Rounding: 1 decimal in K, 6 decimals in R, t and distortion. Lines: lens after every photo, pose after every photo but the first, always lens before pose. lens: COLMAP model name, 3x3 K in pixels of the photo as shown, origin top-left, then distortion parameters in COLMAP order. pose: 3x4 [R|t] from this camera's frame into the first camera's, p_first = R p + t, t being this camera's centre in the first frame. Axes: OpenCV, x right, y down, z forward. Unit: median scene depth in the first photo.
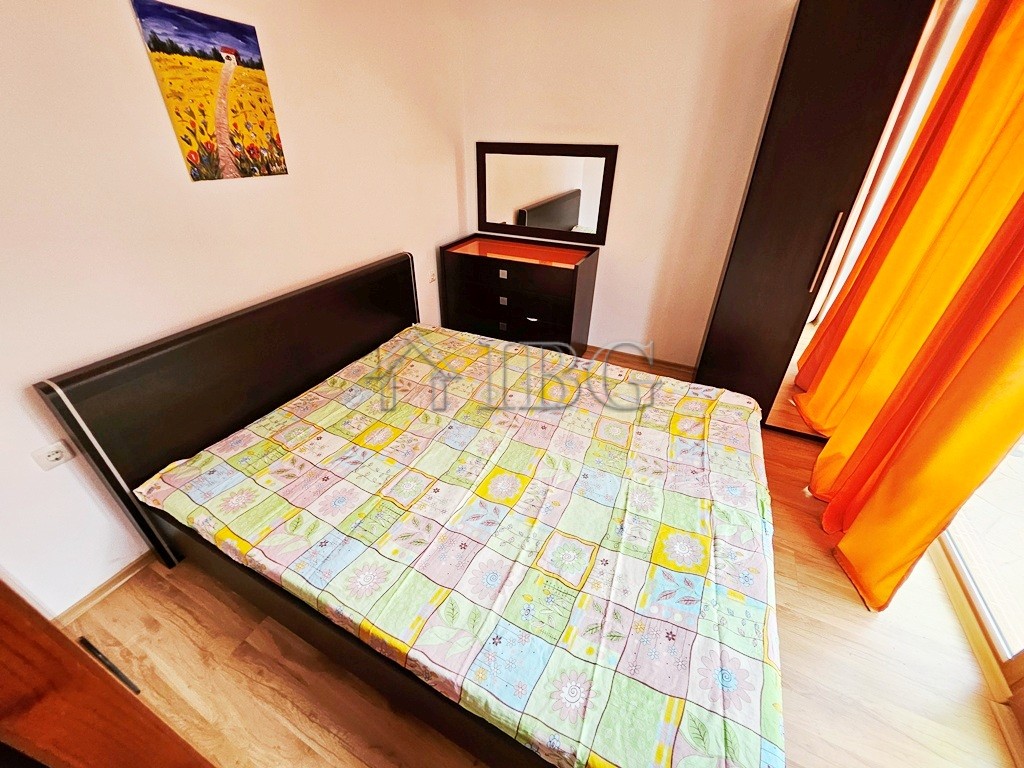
lens RADIAL K [[401.6, 0, 505.5], [0, 401.6, 380.6], [0, 0, 1]] dist [-0.005475, -0.000035]
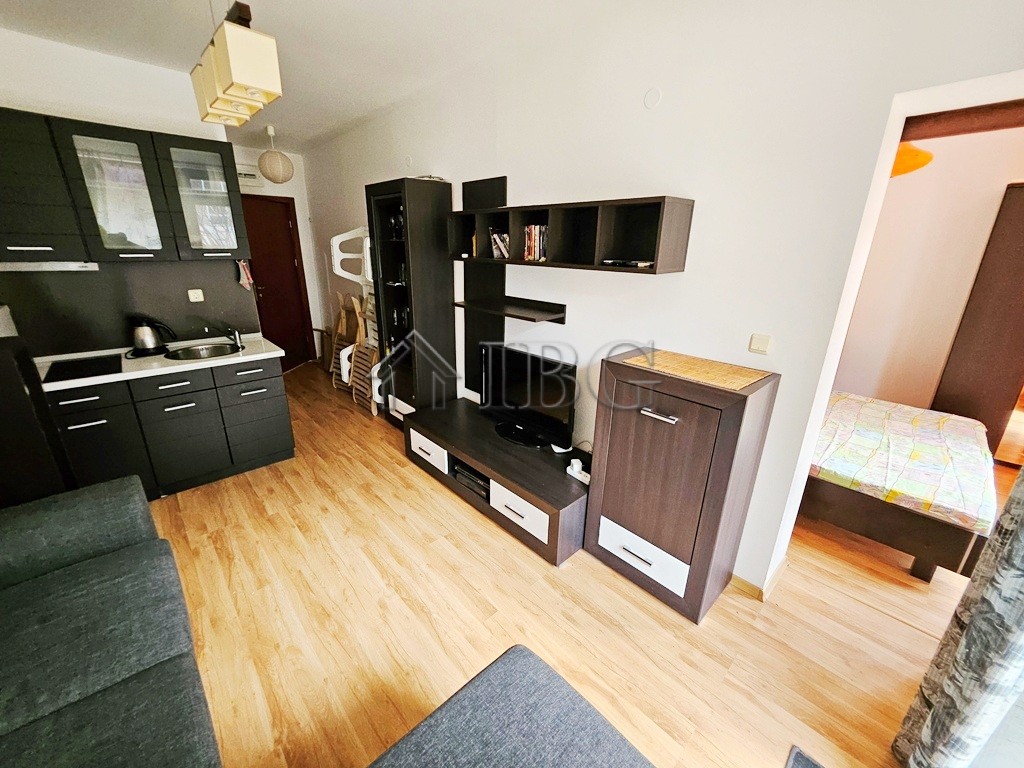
lens RADIAL K [[401.6, 0, 506.0], [0, 401.6, 376.4], [0, 0, 1]] dist [-0.005475, -0.000035]
pose [[0.931896, 0.120978, -0.341956, -0.705327], [-0.200220, 0.957670, -0.206833, 0.699918], [0.302459, 0.261213, 0.916671, -1.228030]]
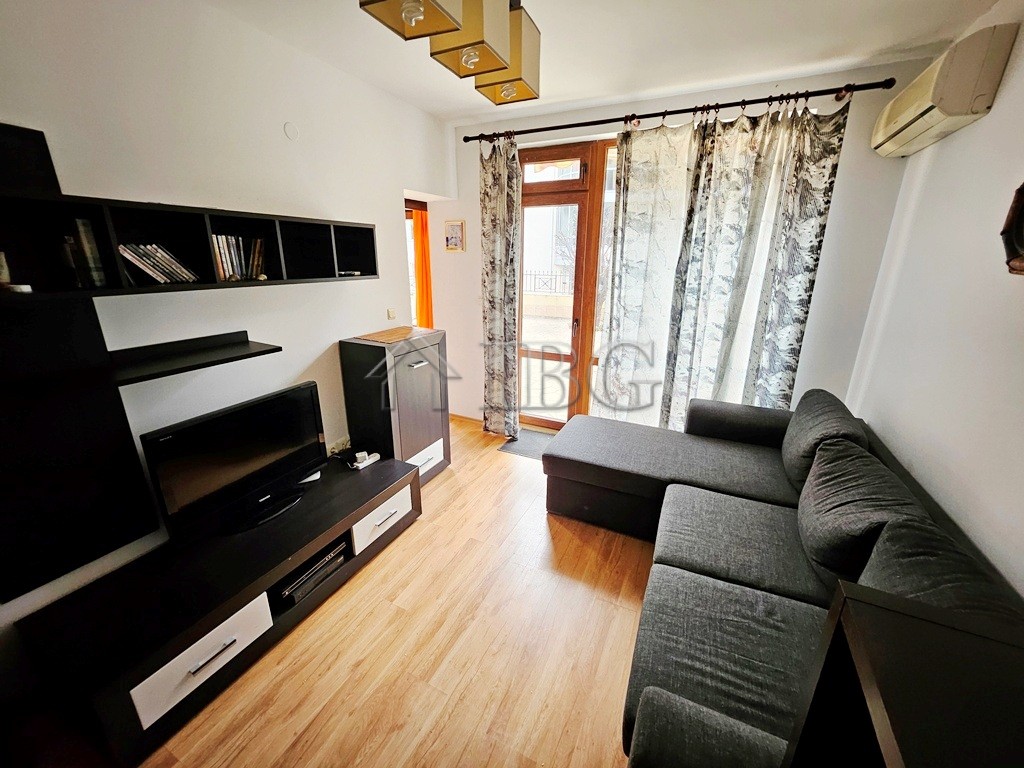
lens RADIAL K [[401.6, 0, 504.5], [0, 401.6, 377.7], [0, 0, 1]] dist [-0.005475, -0.000035]
pose [[0.019284, -0.301936, 0.953133, -2.412337], [0.527174, 0.813095, 0.246908, 0.288543], [-0.849539, 0.497705, 0.174853, -0.632035]]
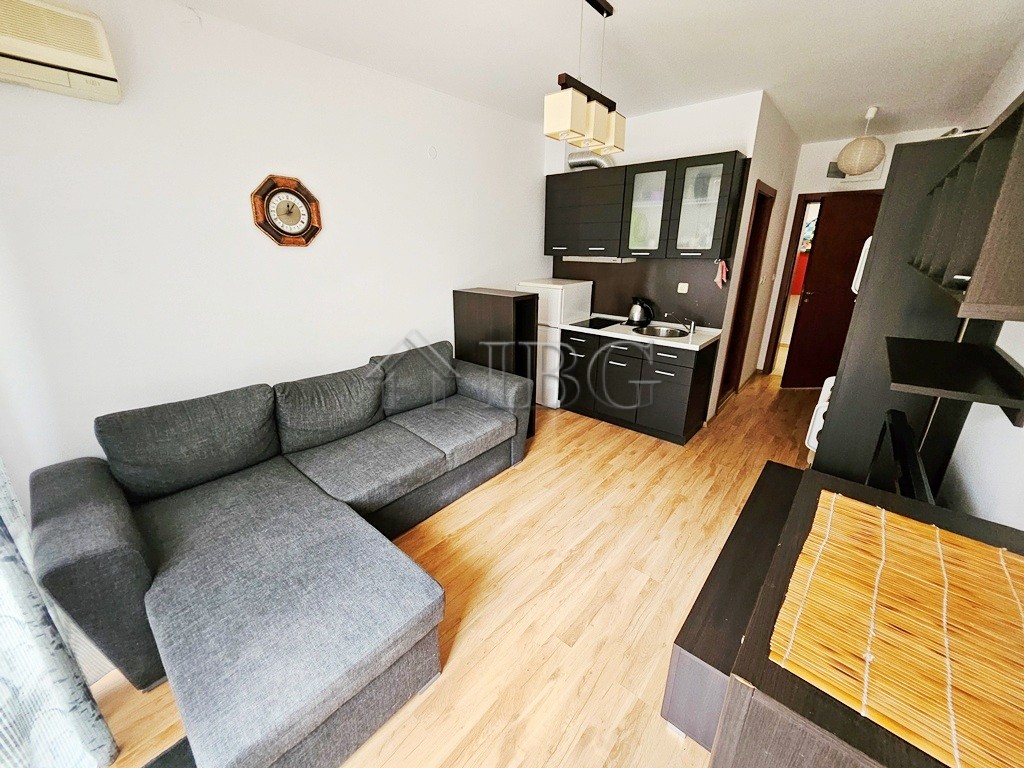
lens RADIAL K [[401.6, 0, 506.0], [0, 401.6, 375.6], [0, 0, 1]] dist [-0.005475, -0.000035]
pose [[-0.260810, 0.298289, -0.918151, -0.217392], [-0.512202, 0.763411, 0.393513, 0.216814], [0.818308, 0.572911, -0.046321, -0.445758]]
